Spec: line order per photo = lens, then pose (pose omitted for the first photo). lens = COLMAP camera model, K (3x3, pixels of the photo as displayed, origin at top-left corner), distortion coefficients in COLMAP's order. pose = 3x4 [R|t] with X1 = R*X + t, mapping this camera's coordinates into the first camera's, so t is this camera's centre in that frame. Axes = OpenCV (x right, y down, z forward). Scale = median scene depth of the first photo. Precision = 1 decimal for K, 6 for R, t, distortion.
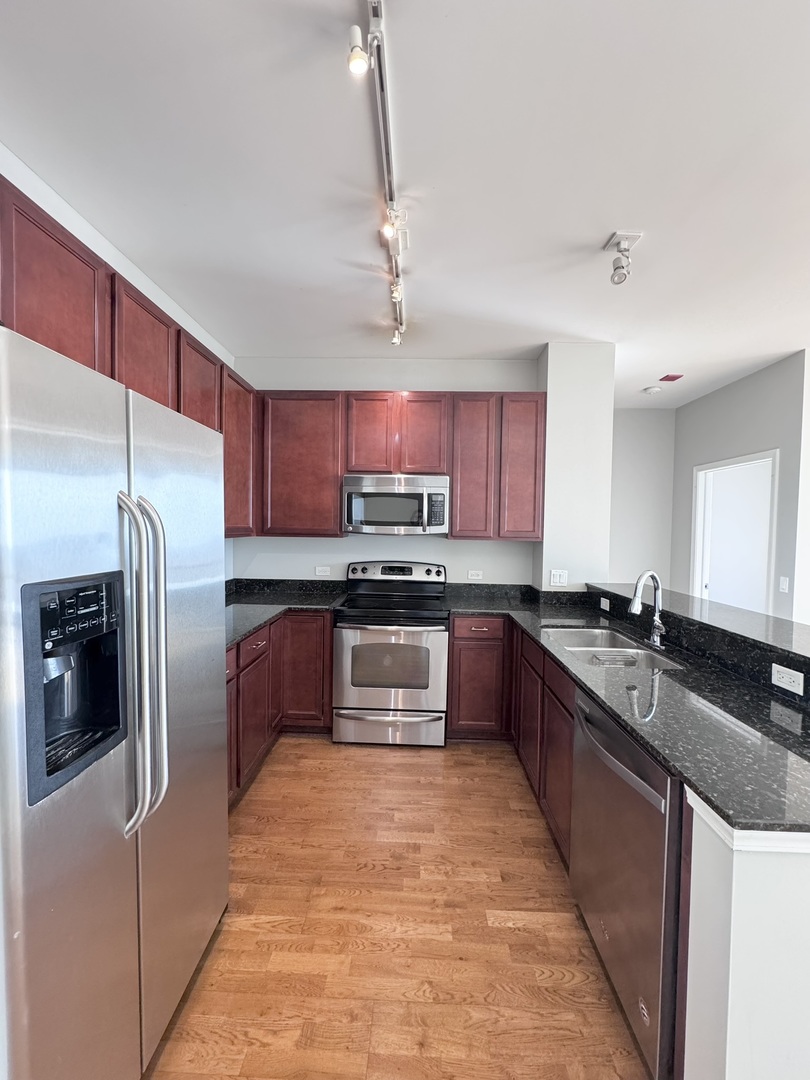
lens RADIAL K [[425.1, 0, 405.0], [0, 425.1, 540.0], [0, 0, 1]] dist [0.000260, 0.000085]
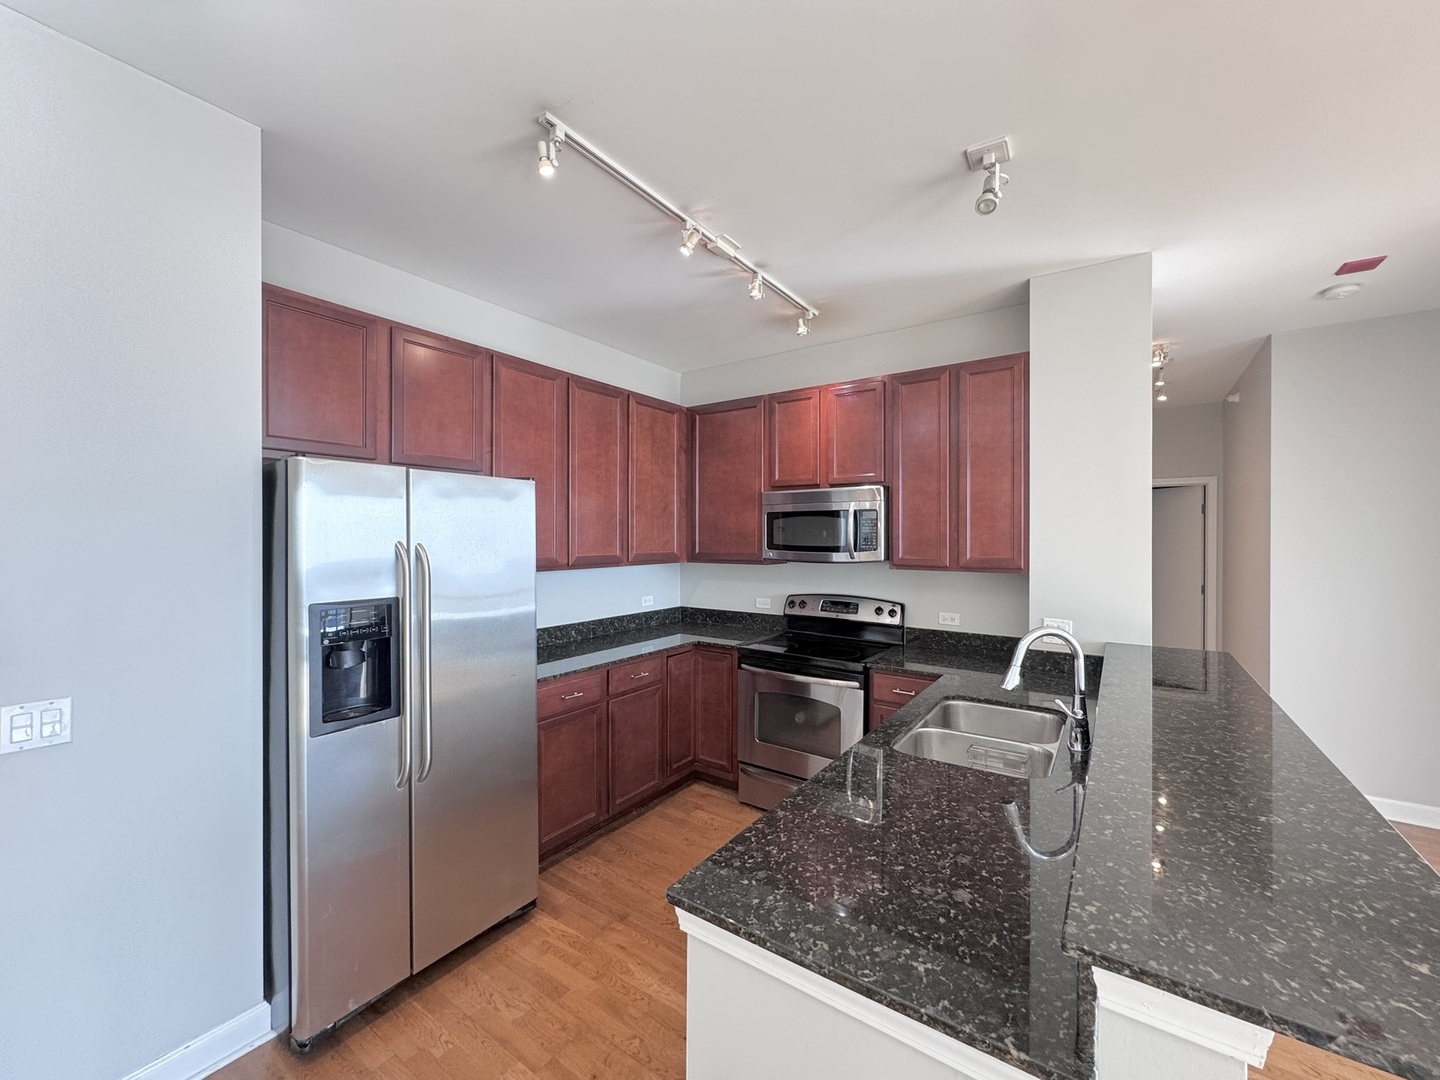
lens RADIAL K [[566.9, 0, 728.6], [0, 566.9, 538.4], [0, 0, 1]] dist [0.000260, 0.000085]
pose [[0.841452, -0.013862, -0.540153, 0.417868], [-0.004547, 0.999454, -0.032732, -0.022048], [0.540312, 0.029998, 0.840930, -0.001388]]
